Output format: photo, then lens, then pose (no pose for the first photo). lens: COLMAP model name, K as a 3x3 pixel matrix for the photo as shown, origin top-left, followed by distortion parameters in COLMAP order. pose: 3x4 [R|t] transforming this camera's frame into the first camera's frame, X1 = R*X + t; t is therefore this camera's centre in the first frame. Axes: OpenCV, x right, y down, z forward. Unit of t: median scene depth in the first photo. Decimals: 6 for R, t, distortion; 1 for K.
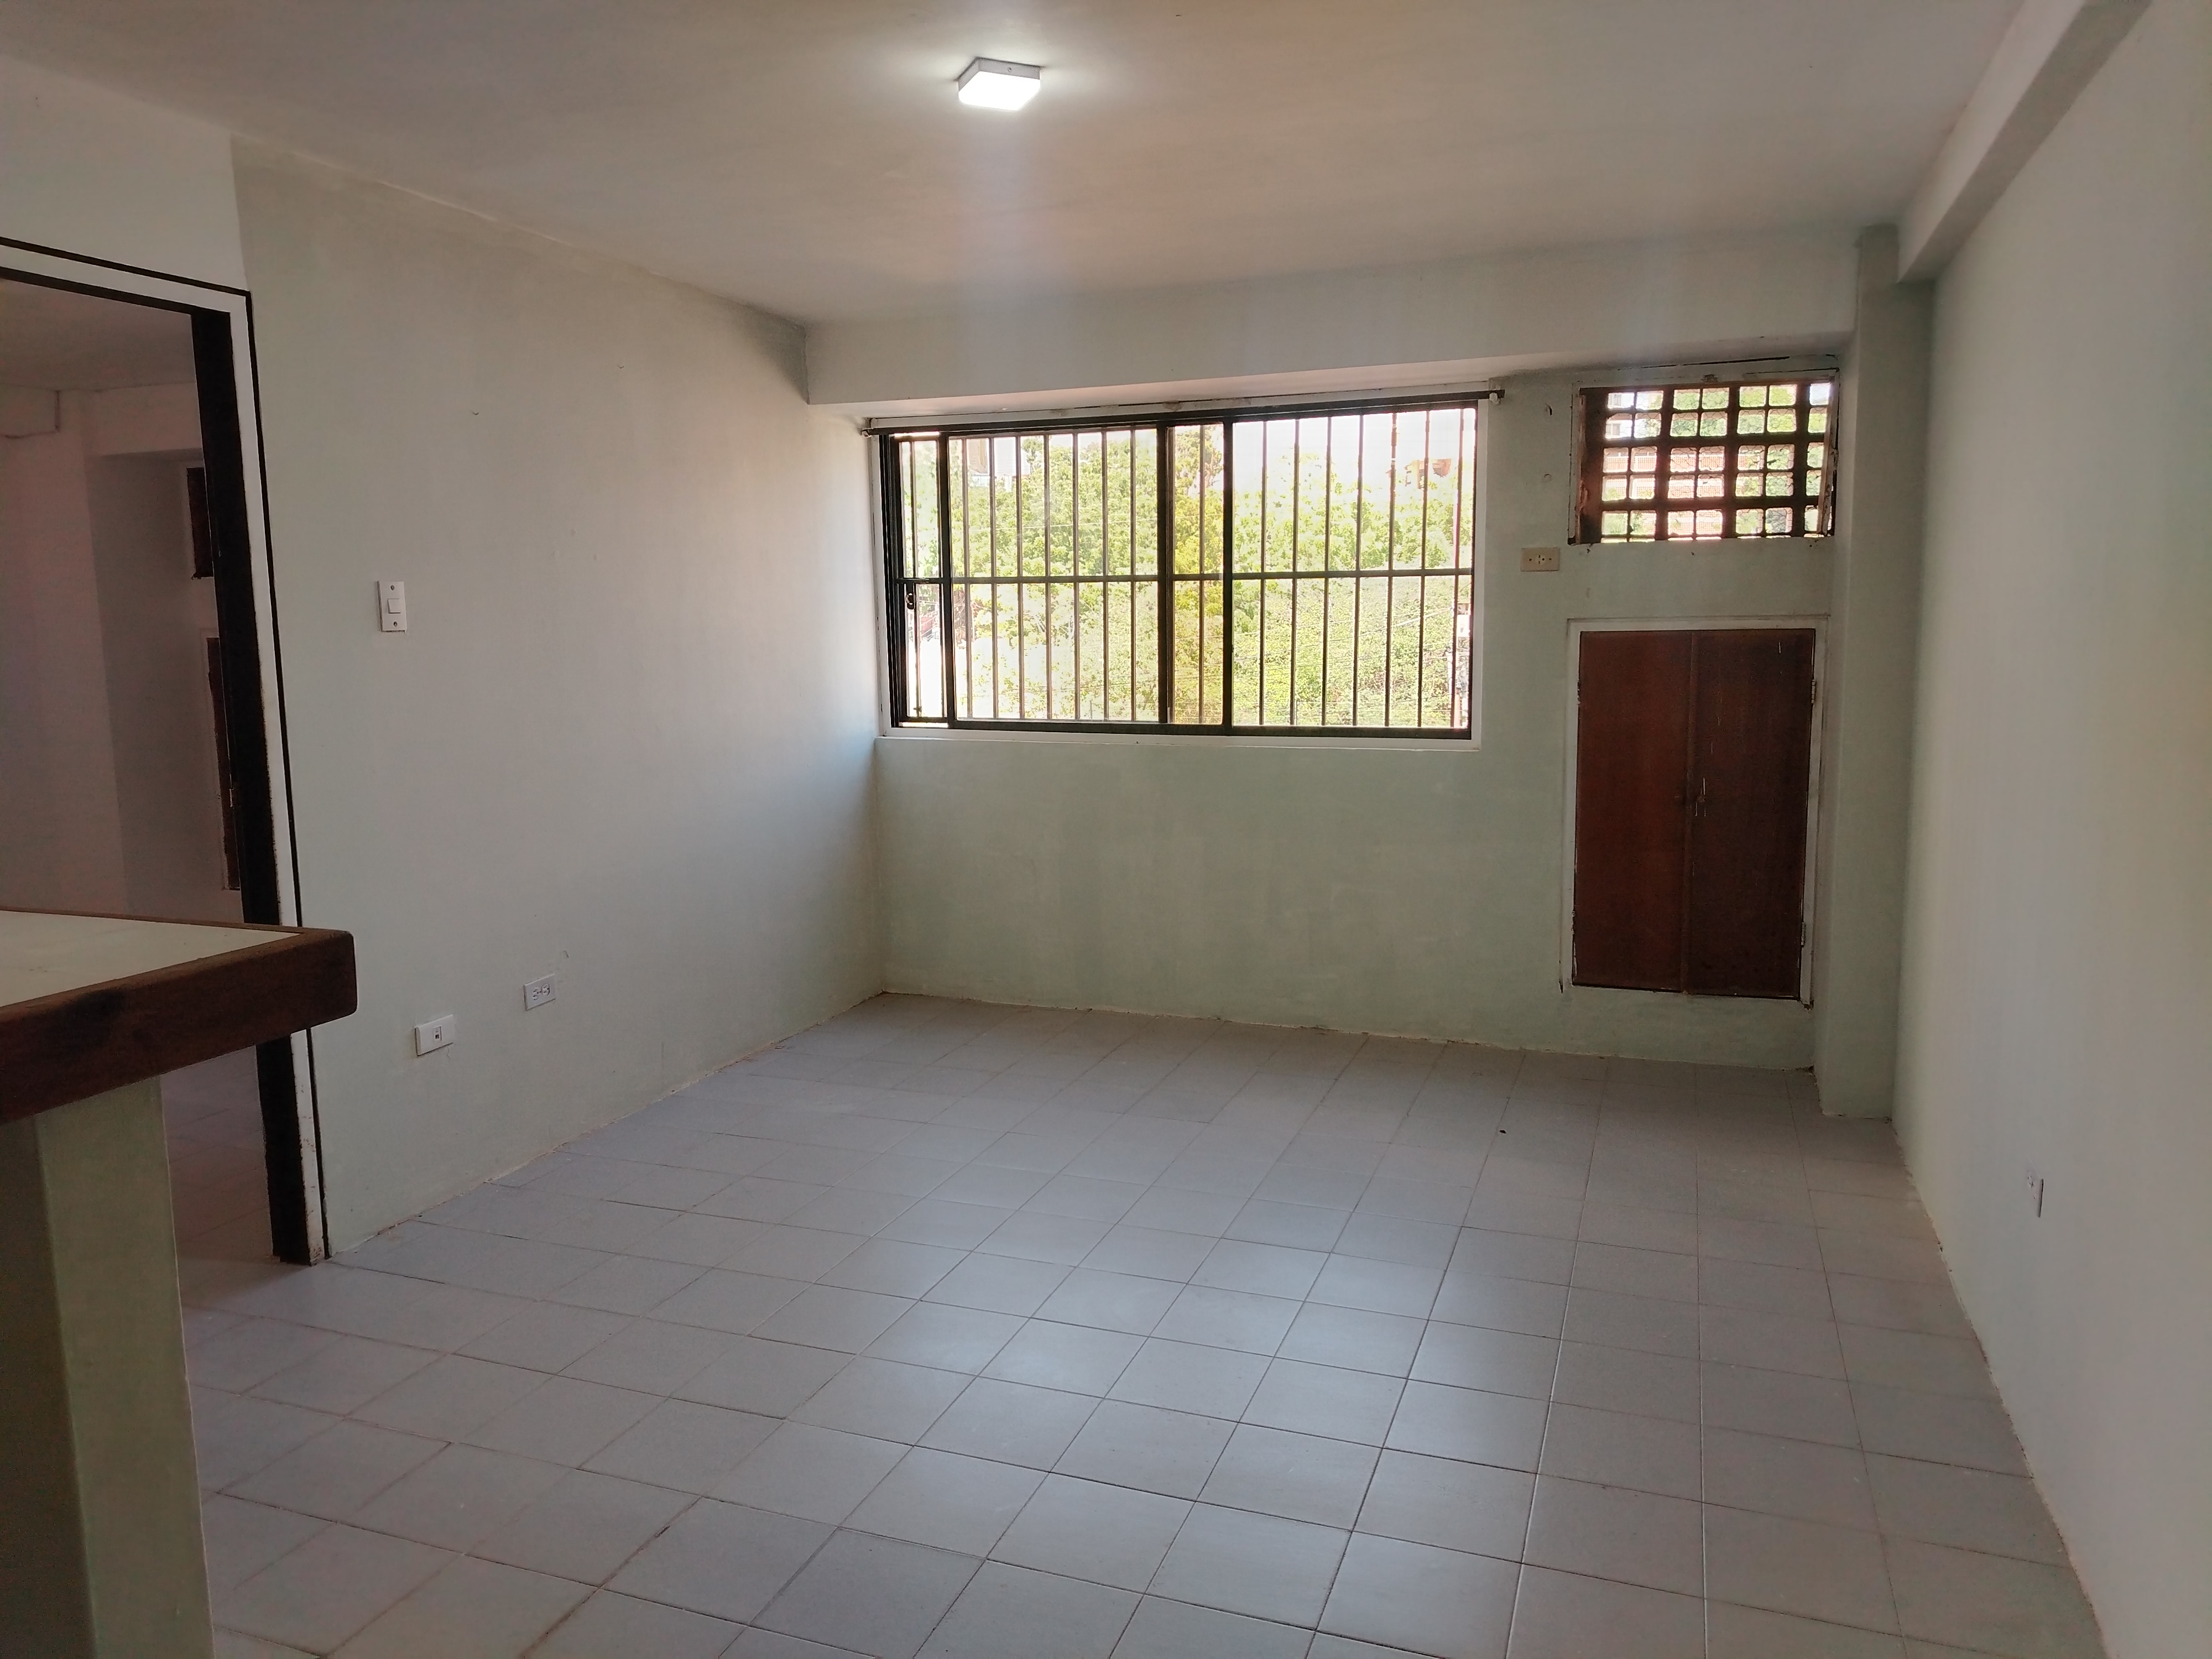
lens RADIAL K [[1542.2, 0, 1103.3], [0, 1542.2, 842.2], [0, 0, 1]] dist [0.035026, -0.058475]
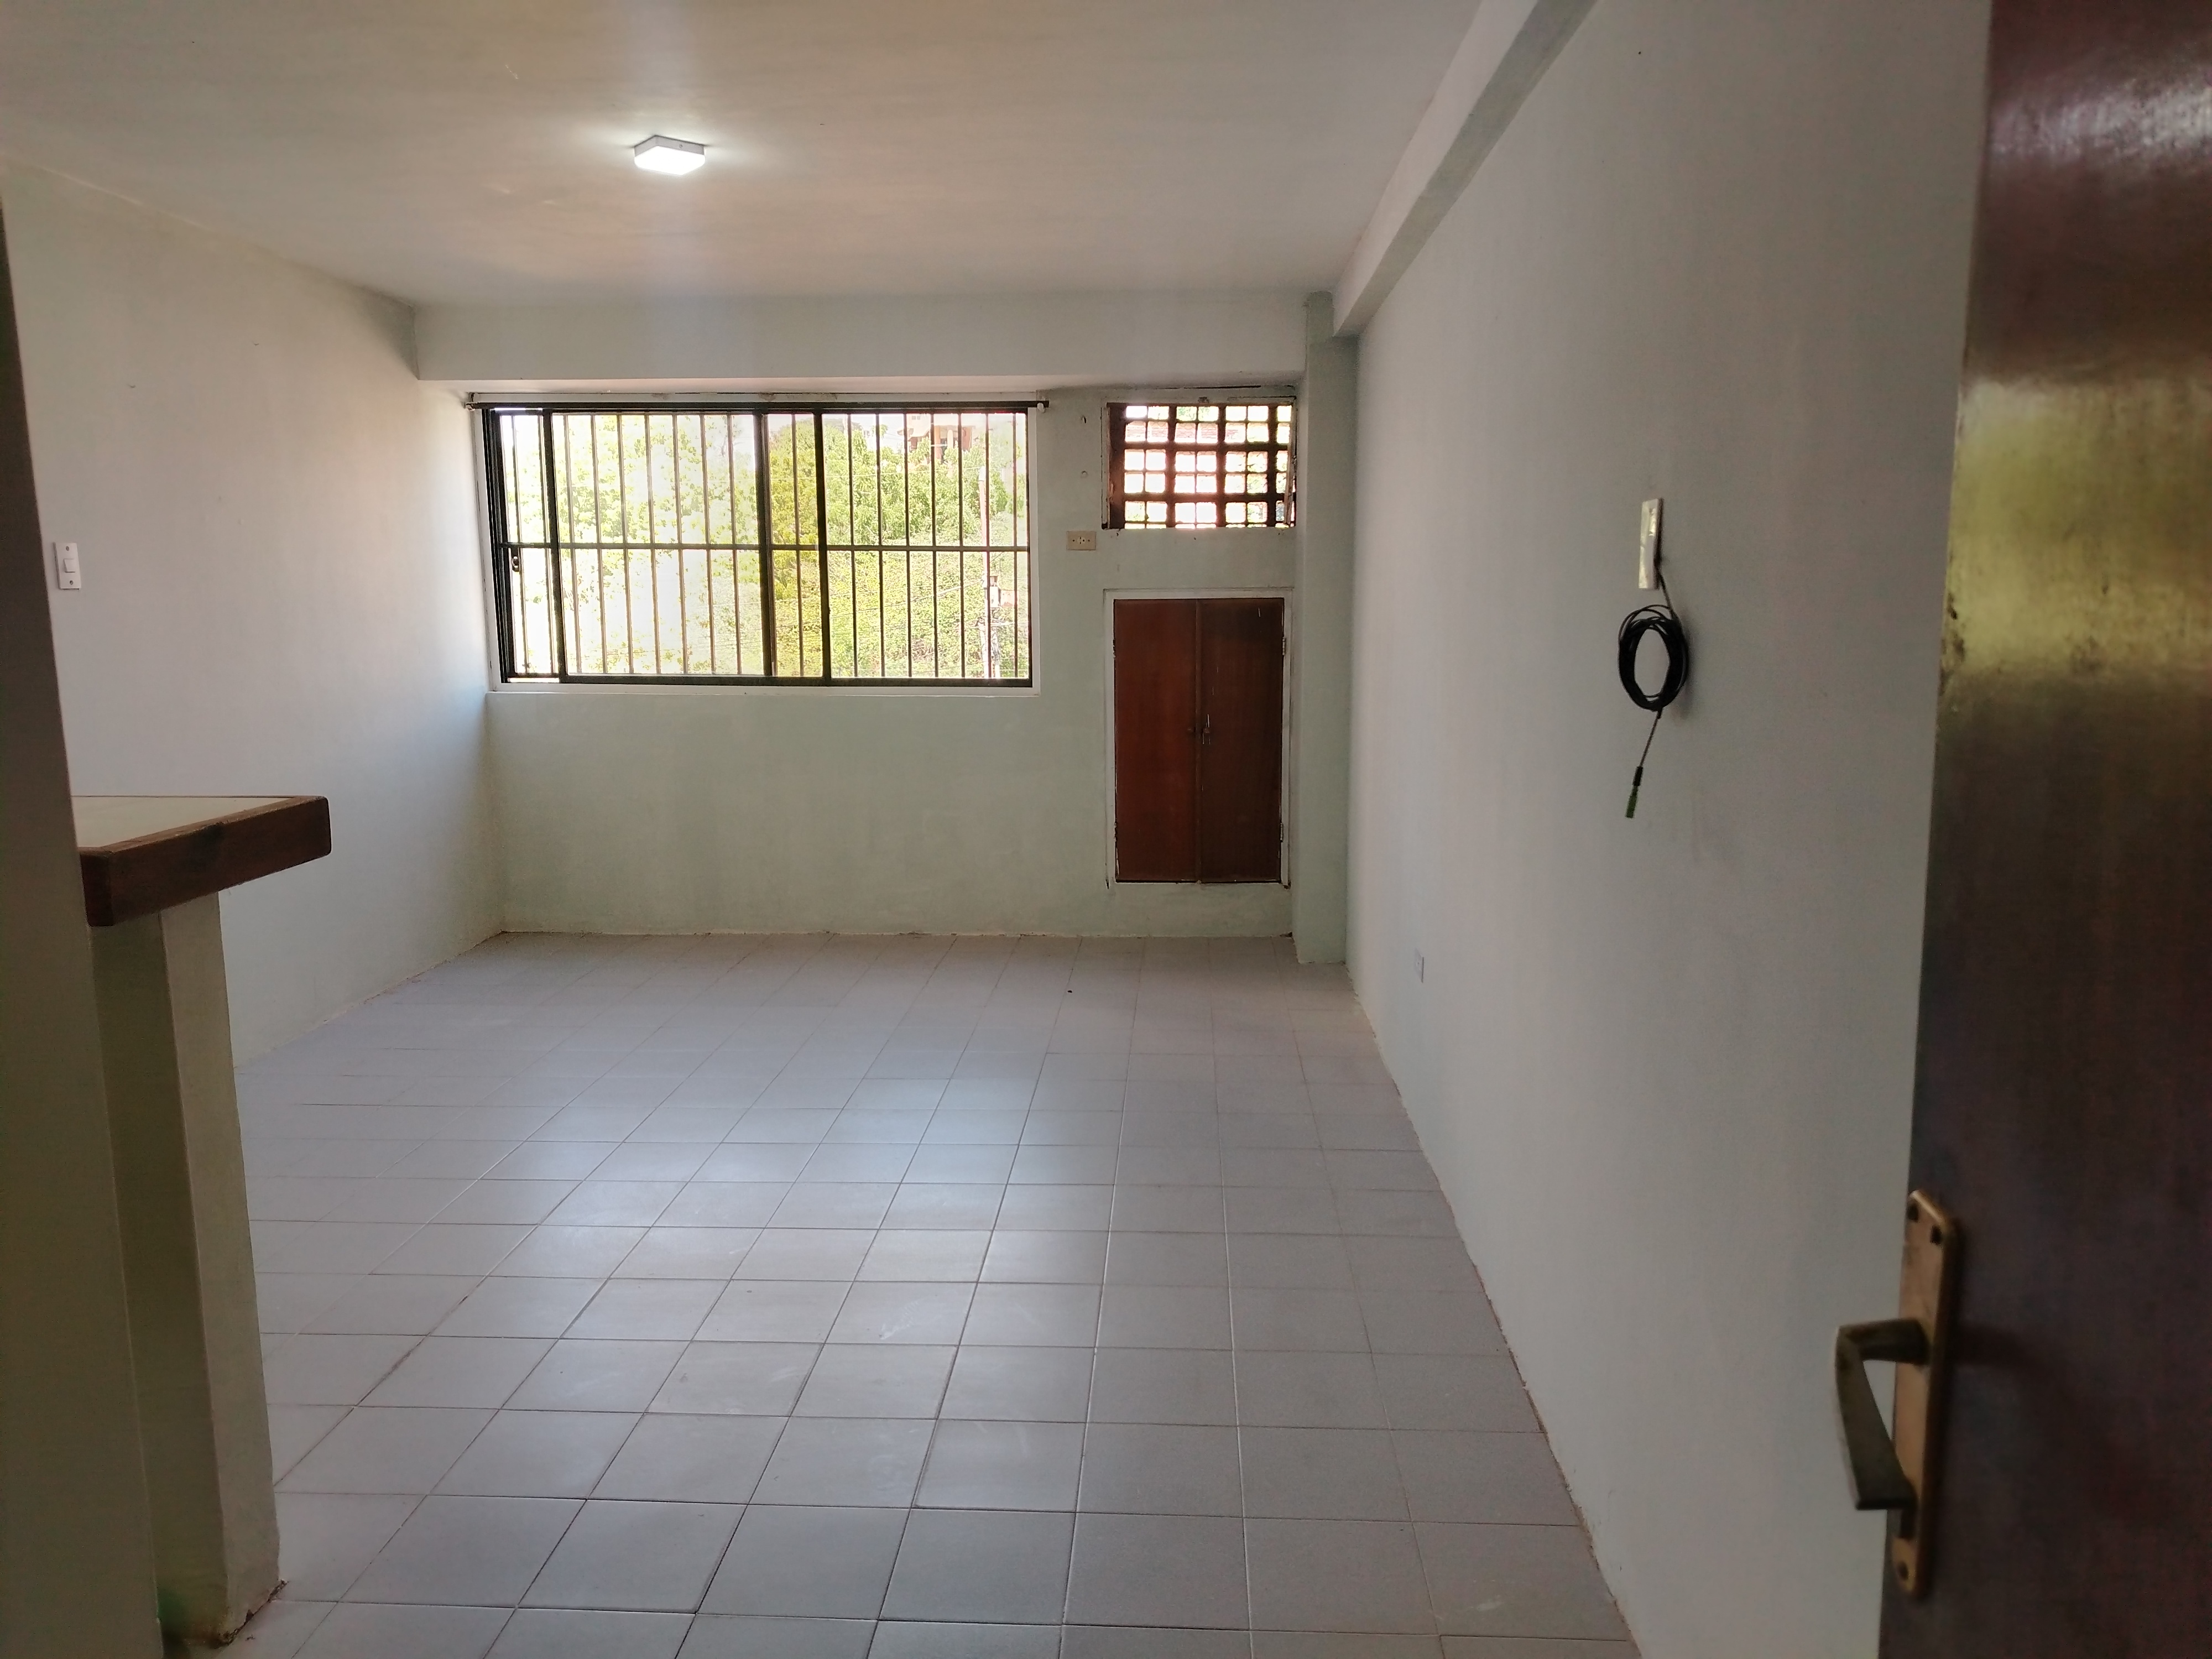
lens RADIAL K [[1687.5, 0, 1103.9], [0, 1687.5, 912.7], [0, 0, 1]] dist [0.063738, -0.149386]
pose [[0.952858, -0.046663, 0.299807, -0.113788], [0.033027, 0.998183, 0.050394, 0.044950], [-0.301614, -0.038117, 0.952668, -0.292523]]
